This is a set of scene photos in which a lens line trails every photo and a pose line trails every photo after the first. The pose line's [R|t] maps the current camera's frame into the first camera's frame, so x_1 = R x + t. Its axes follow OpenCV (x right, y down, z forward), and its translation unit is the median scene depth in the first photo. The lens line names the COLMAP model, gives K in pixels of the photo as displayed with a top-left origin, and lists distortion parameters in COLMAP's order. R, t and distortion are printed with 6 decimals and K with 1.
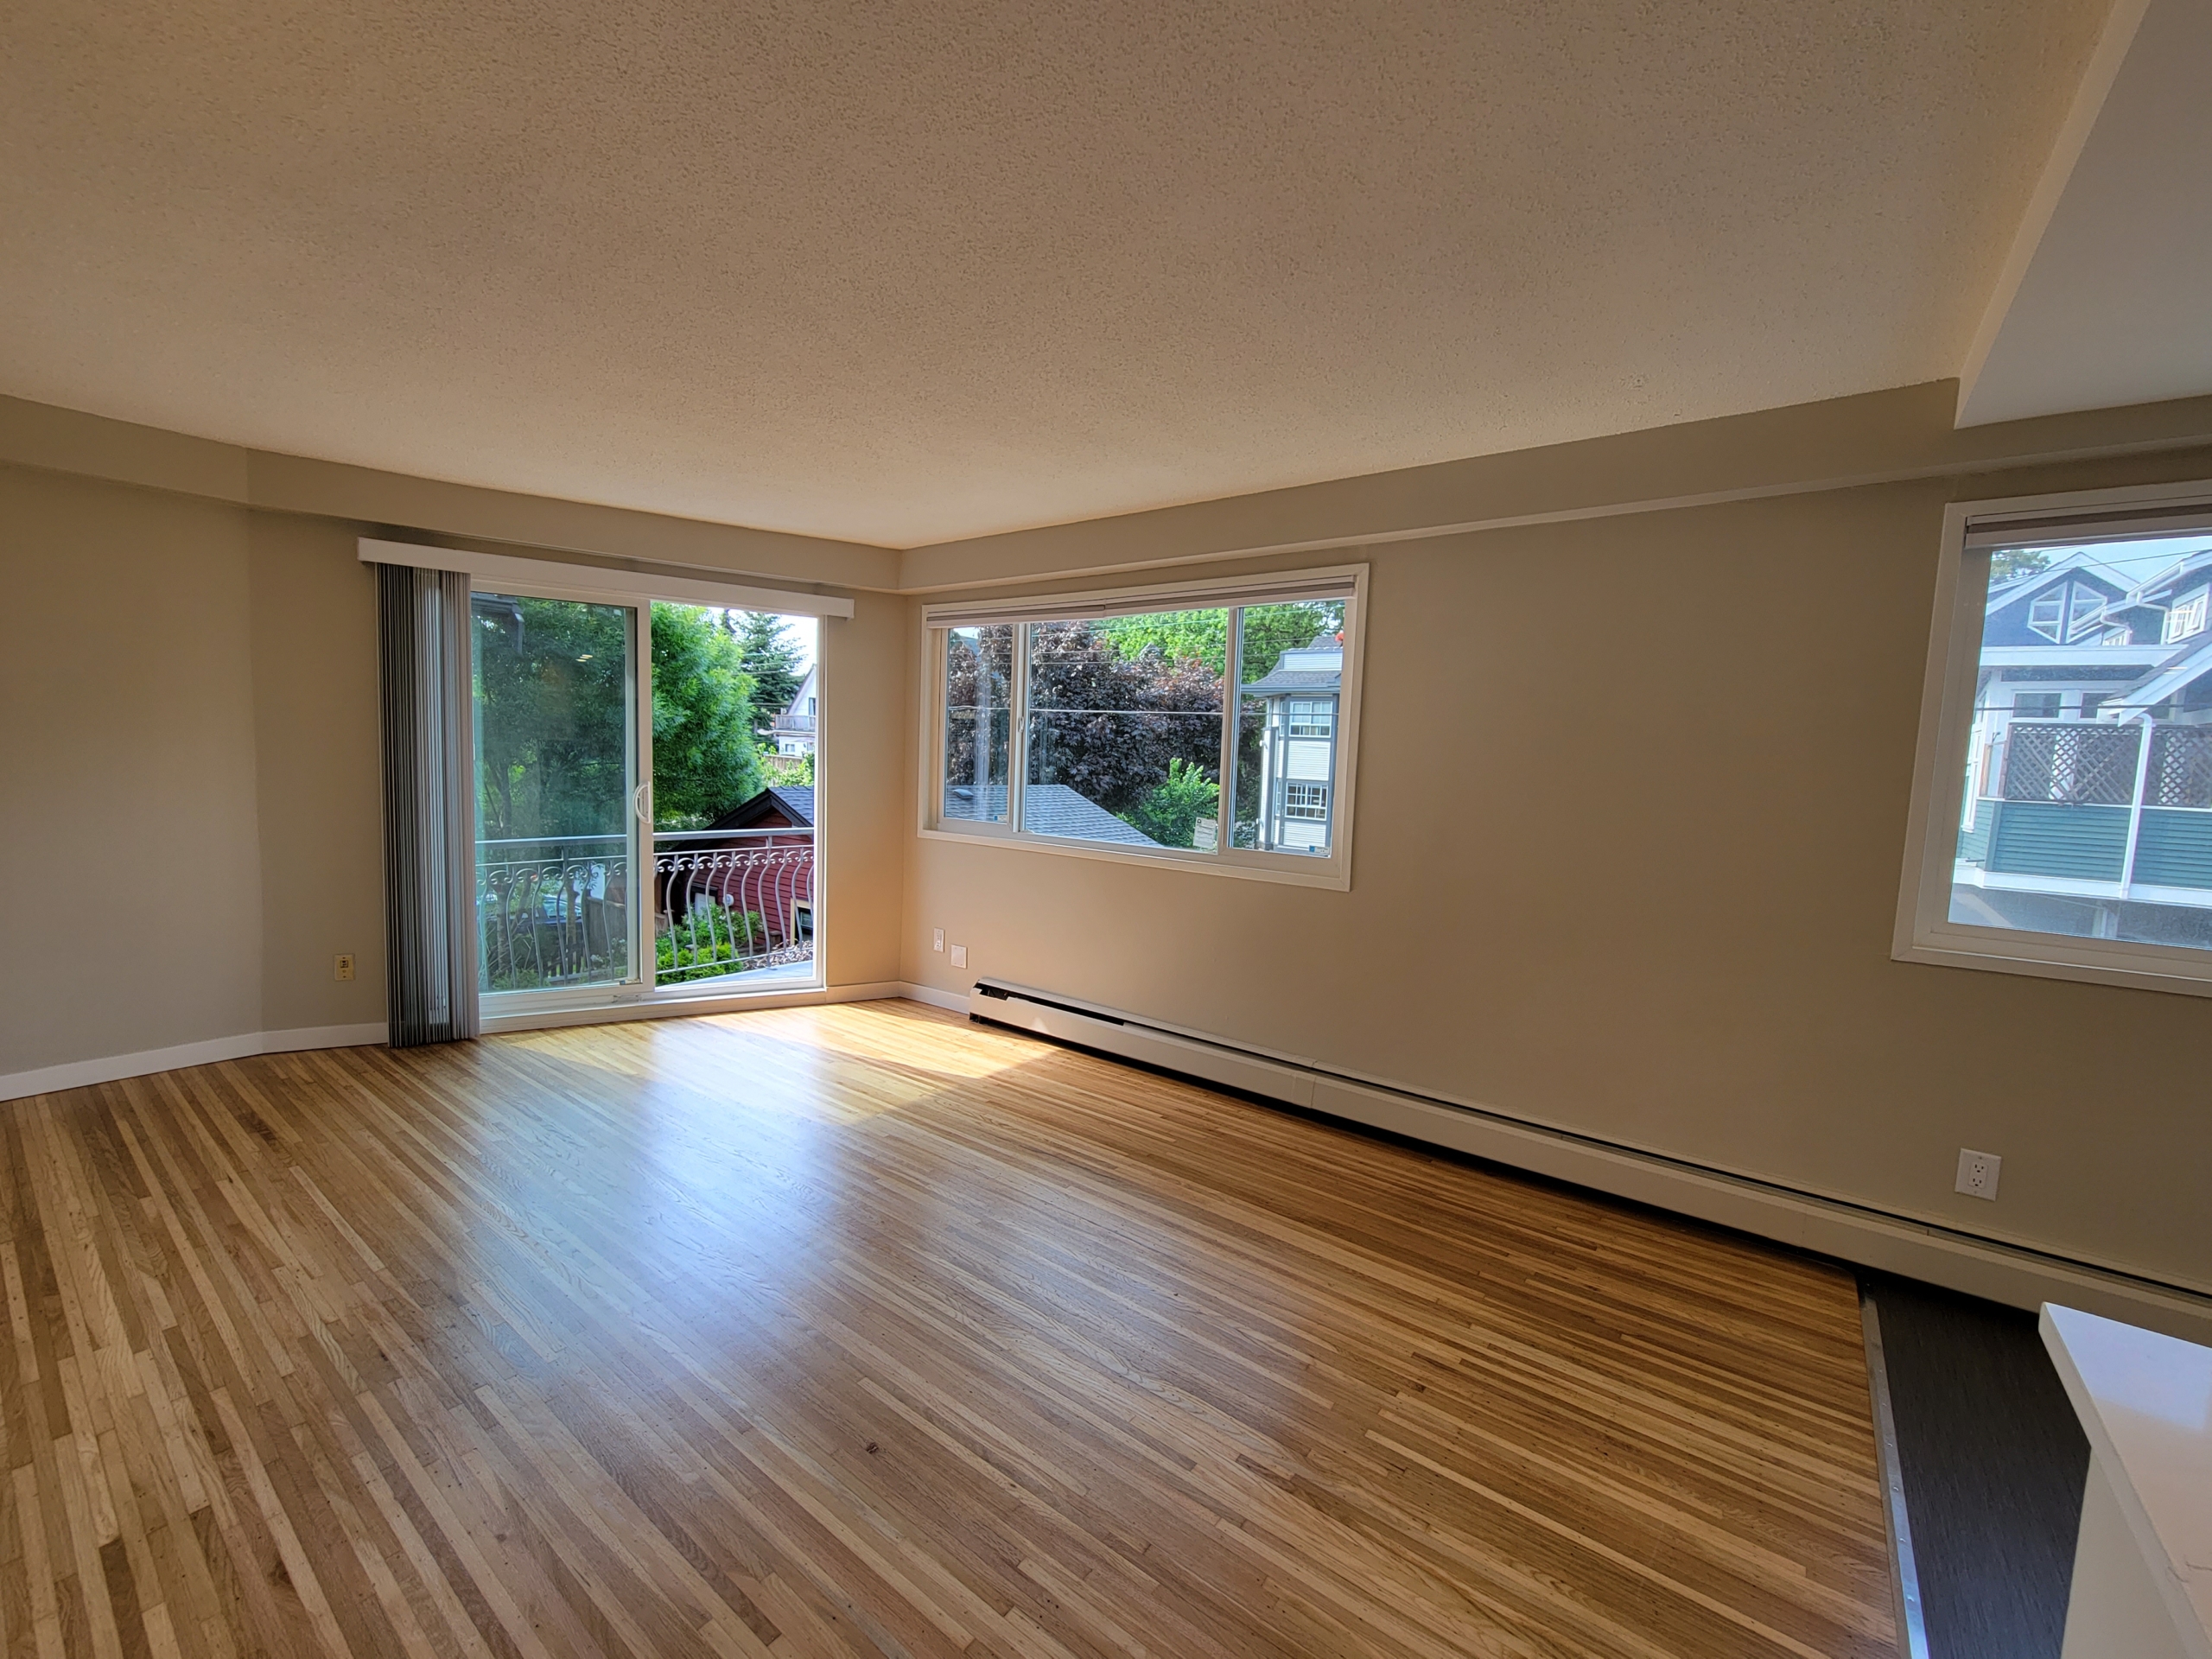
lens RADIAL K [[912.1, 0, 1090.7], [0, 912.1, 791.6], [0, 0, 1]] dist [0.004254, -0.002521]
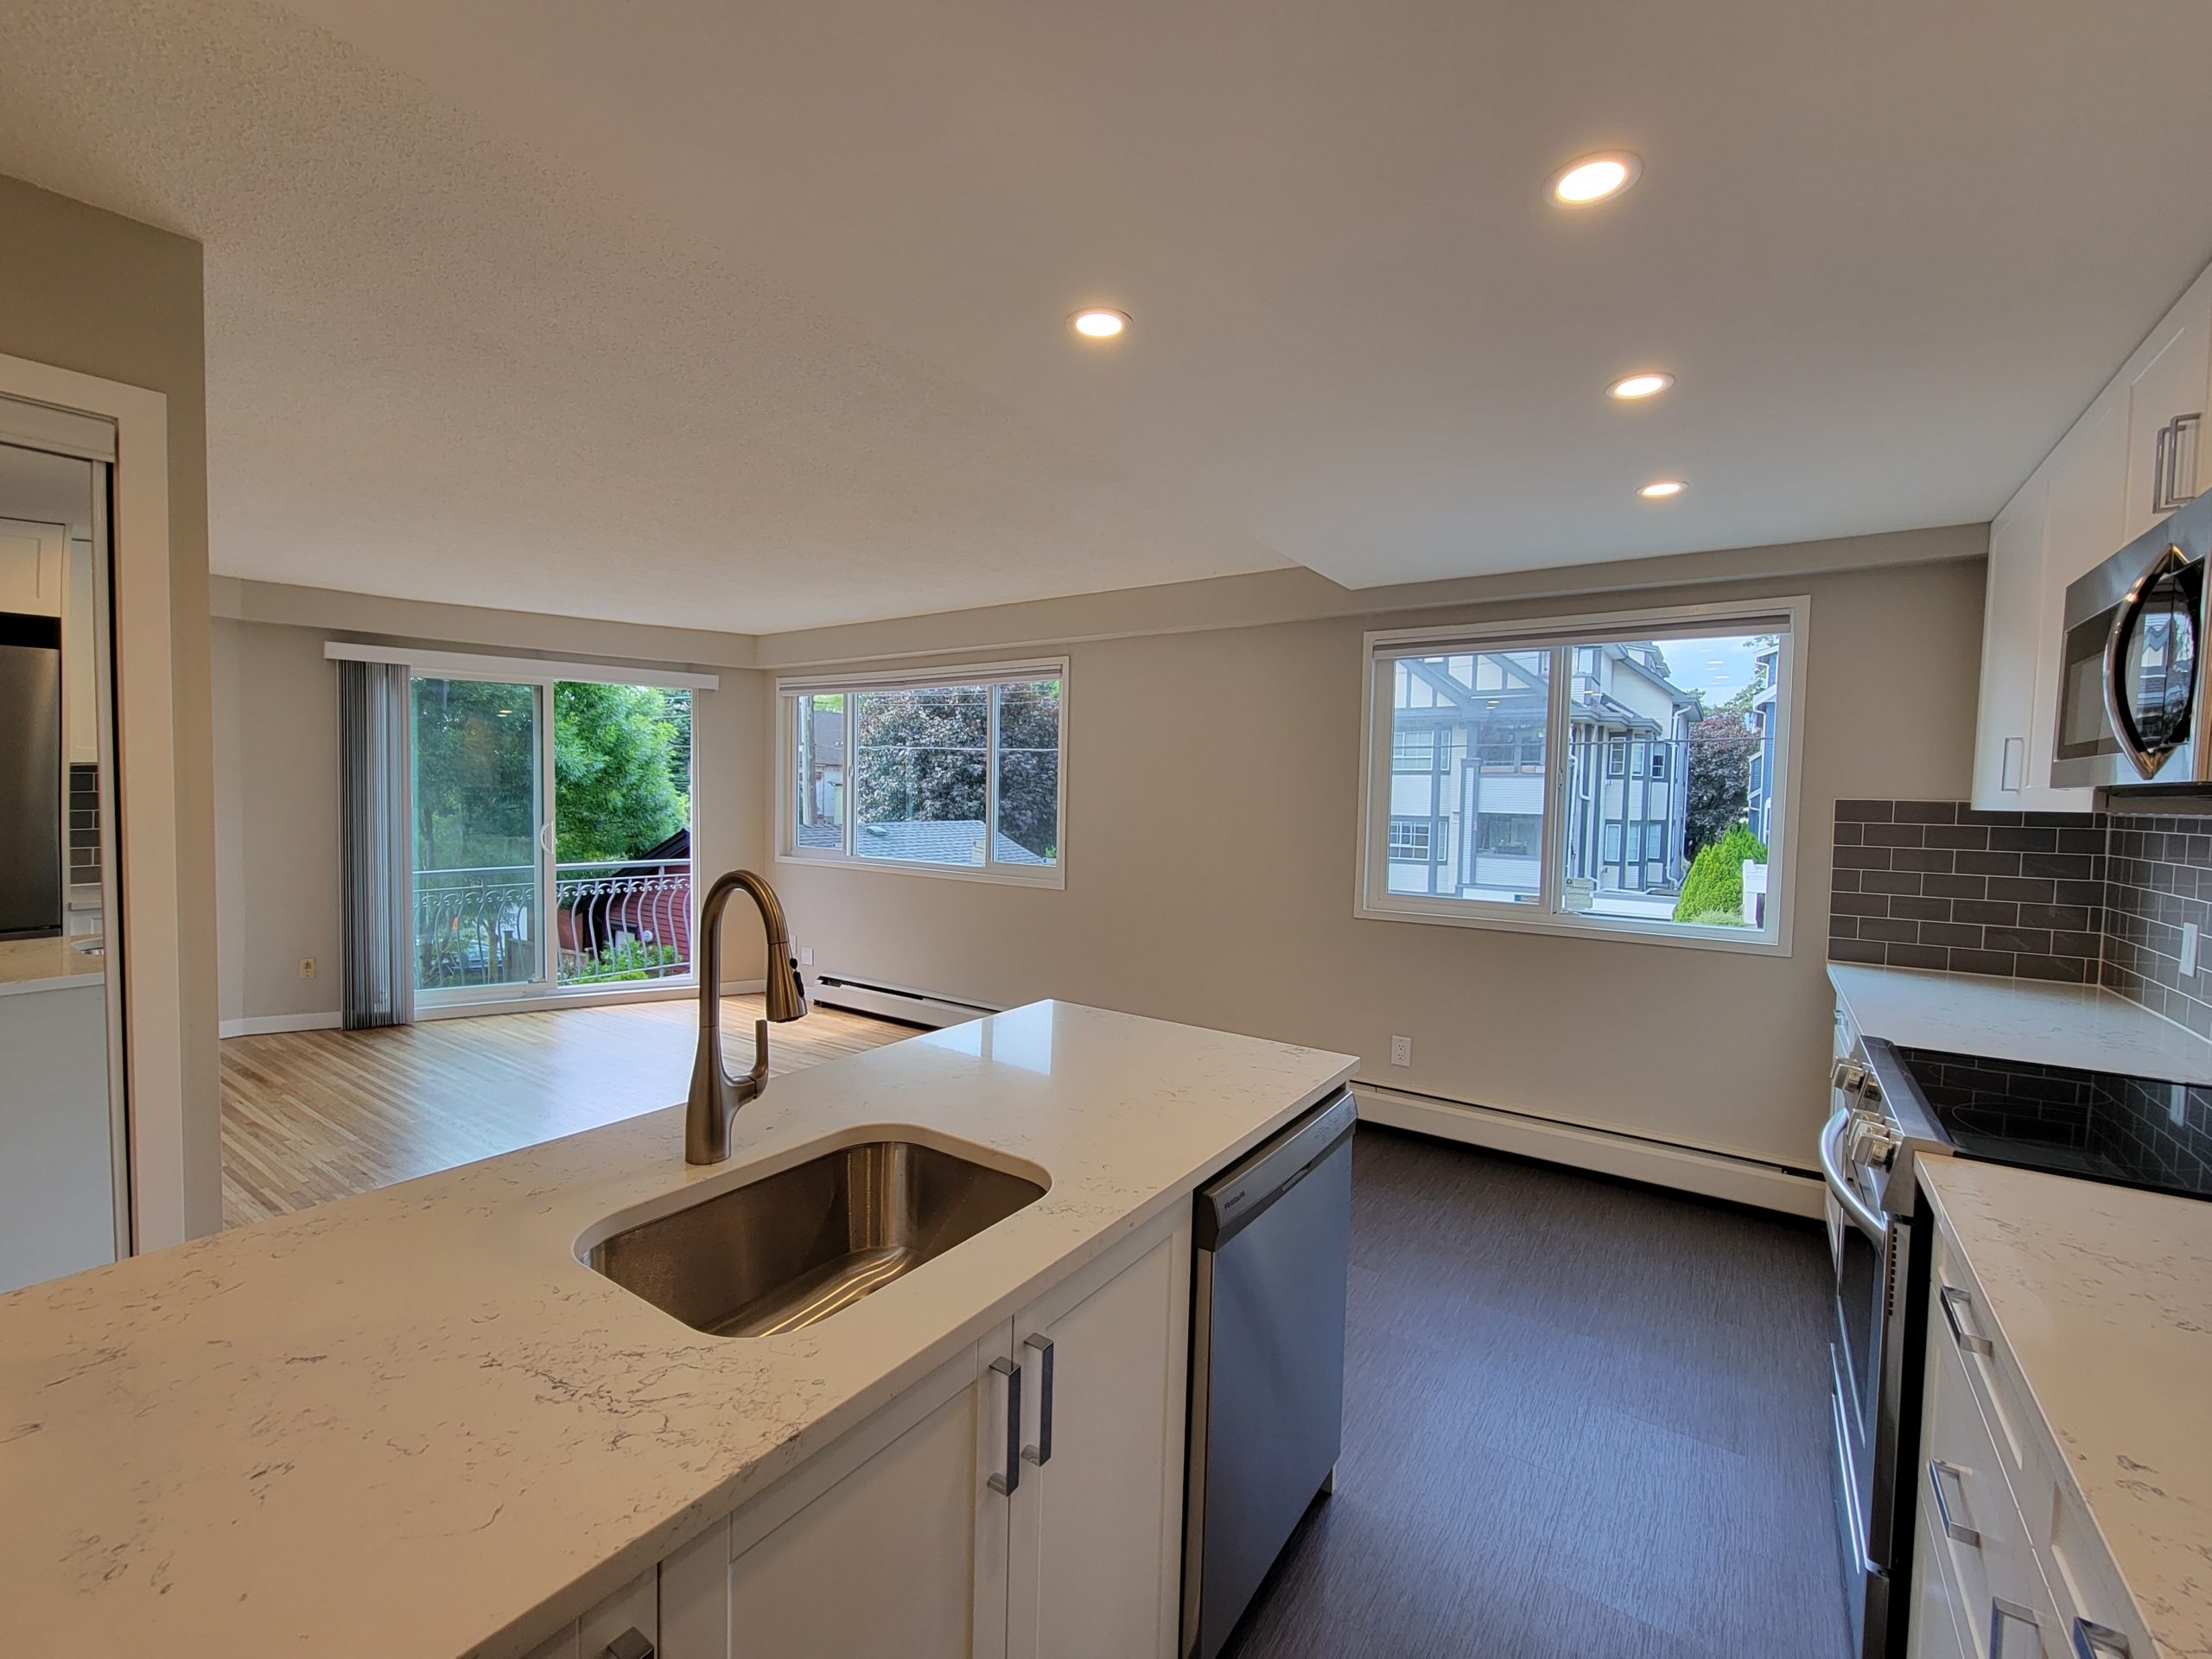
lens RADIAL K [[912.1, 0, 1072.3], [0, 912.1, 805.0], [0, 0, 1]] dist [0.004254, -0.002521]
pose [[0.999525, -0.014571, 0.027144, 0.310886], [0.015124, 0.999680, -0.020274, -0.001737], [-0.026840, 0.020675, 0.999426, -0.454367]]
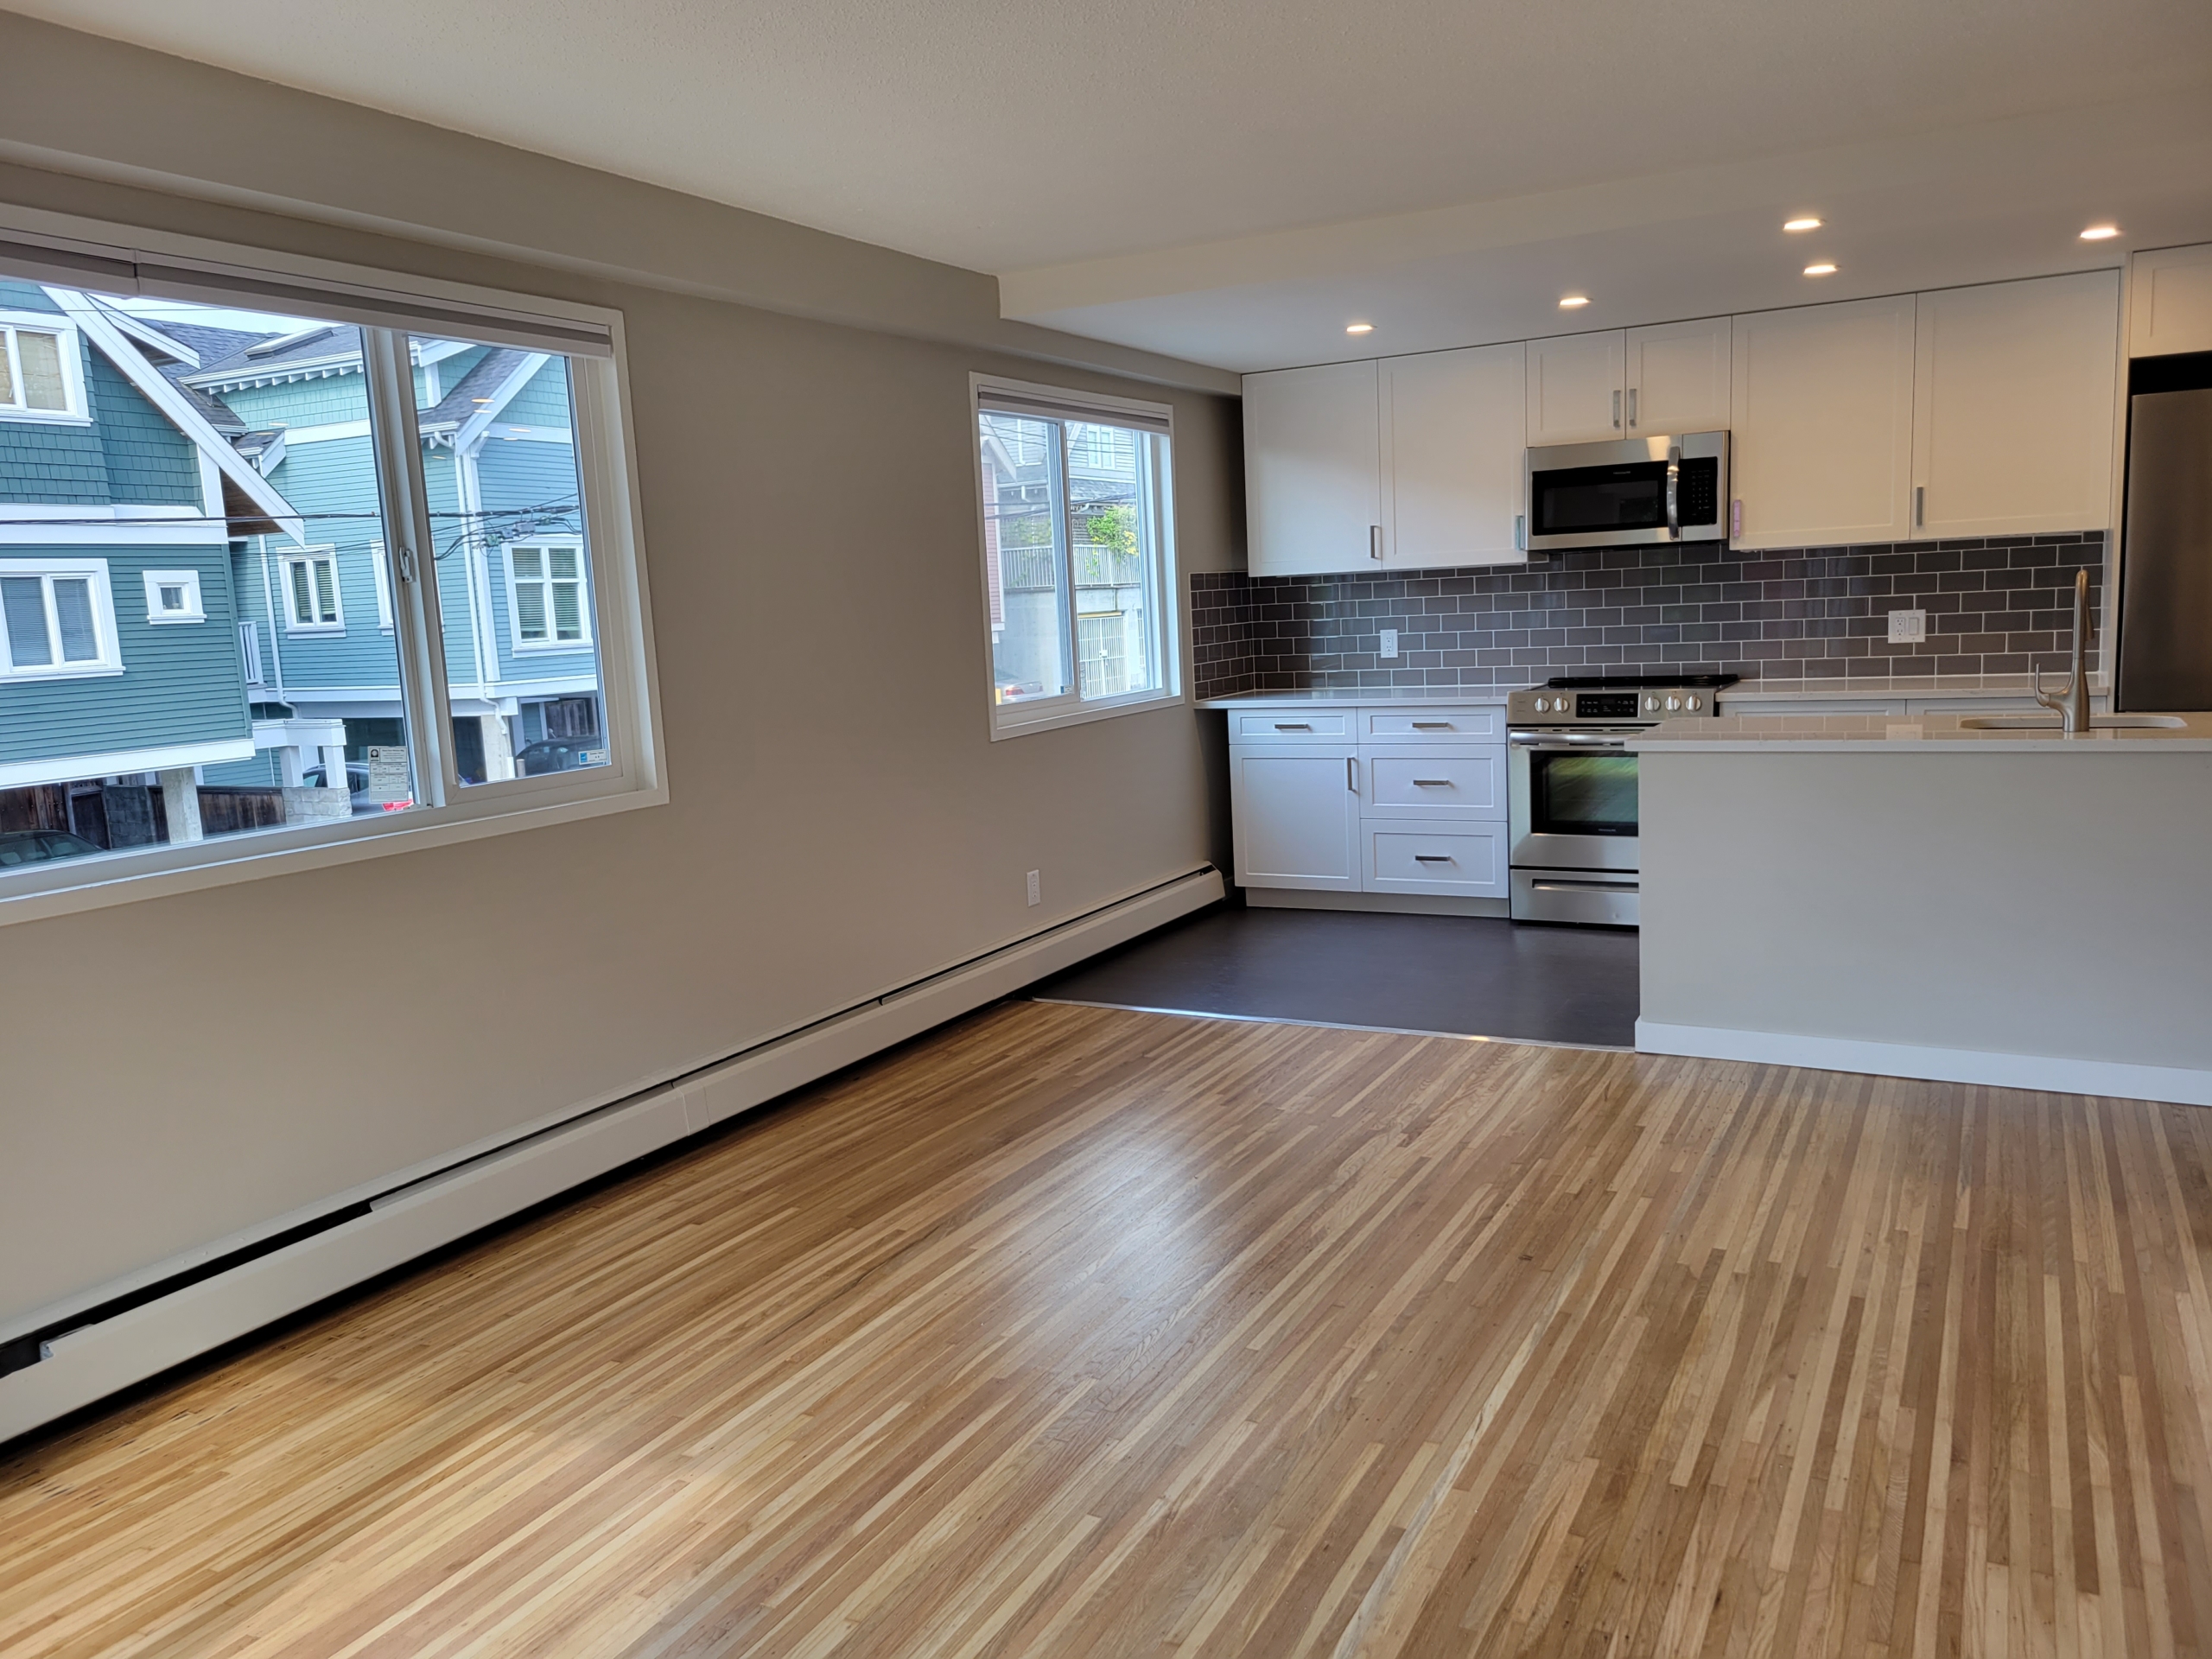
lens RADIAL K [[1671.1, 0, 1121.1], [0, 1671.1, 845.4], [0, 0, 1]] dist [0.053489, -0.030905]
pose [[-0.175819, -0.175303, 0.968688, -1.157500], [0.081277, 0.978072, 0.191754, -0.085768], [-0.981062, 0.112446, -0.157715, 1.022334]]
